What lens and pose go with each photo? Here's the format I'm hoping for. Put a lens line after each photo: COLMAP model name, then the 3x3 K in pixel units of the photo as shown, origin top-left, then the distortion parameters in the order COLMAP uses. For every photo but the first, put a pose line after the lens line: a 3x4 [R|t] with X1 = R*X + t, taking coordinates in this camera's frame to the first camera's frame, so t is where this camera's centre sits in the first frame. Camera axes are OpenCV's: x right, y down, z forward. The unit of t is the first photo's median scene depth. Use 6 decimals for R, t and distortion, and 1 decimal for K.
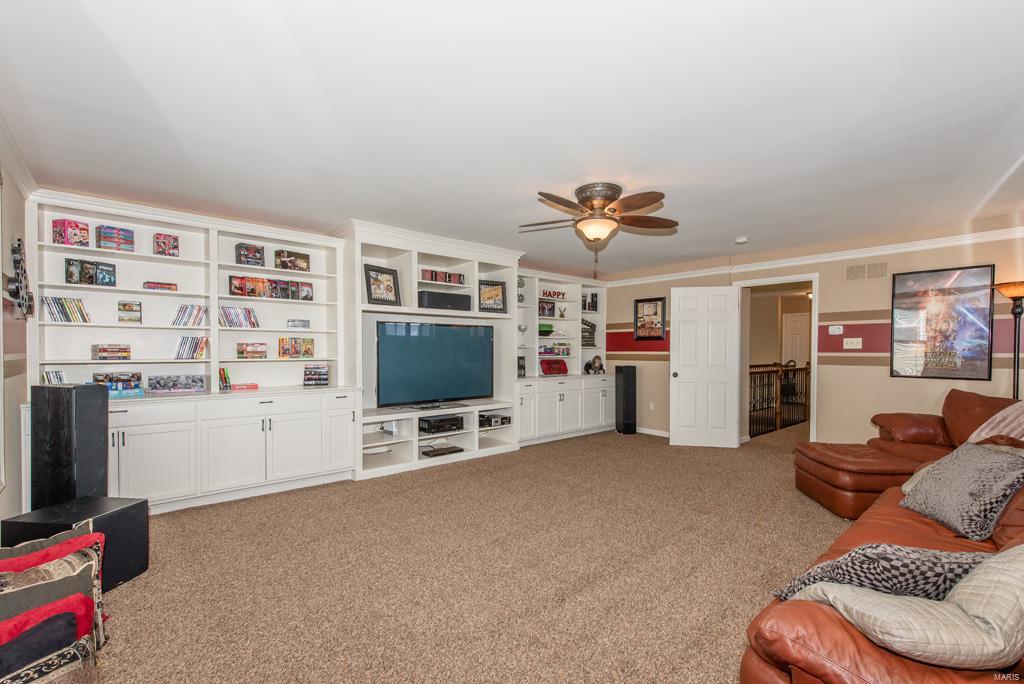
lens RADIAL K [[467.0, 0, 511.6], [0, 467.0, 352.2], [0, 0, 1]] dist [0.001528, 0.000078]
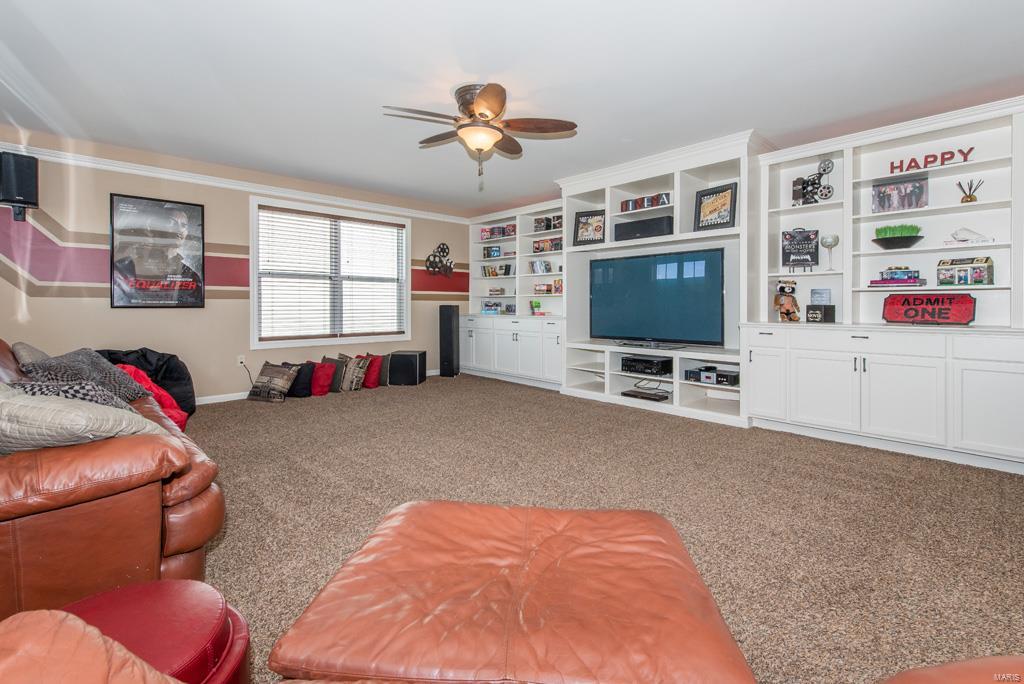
lens RADIAL K [[467.0, 0, 526.6], [0, 467.0, 299.9], [0, 0, 1]] dist [0.001528, 0.000078]
pose [[0.026269, -0.019092, -0.999473, 0.717699], [-0.011541, 0.999745, -0.019401, 0.045766], [0.999588, 0.012044, 0.026042, 0.716079]]
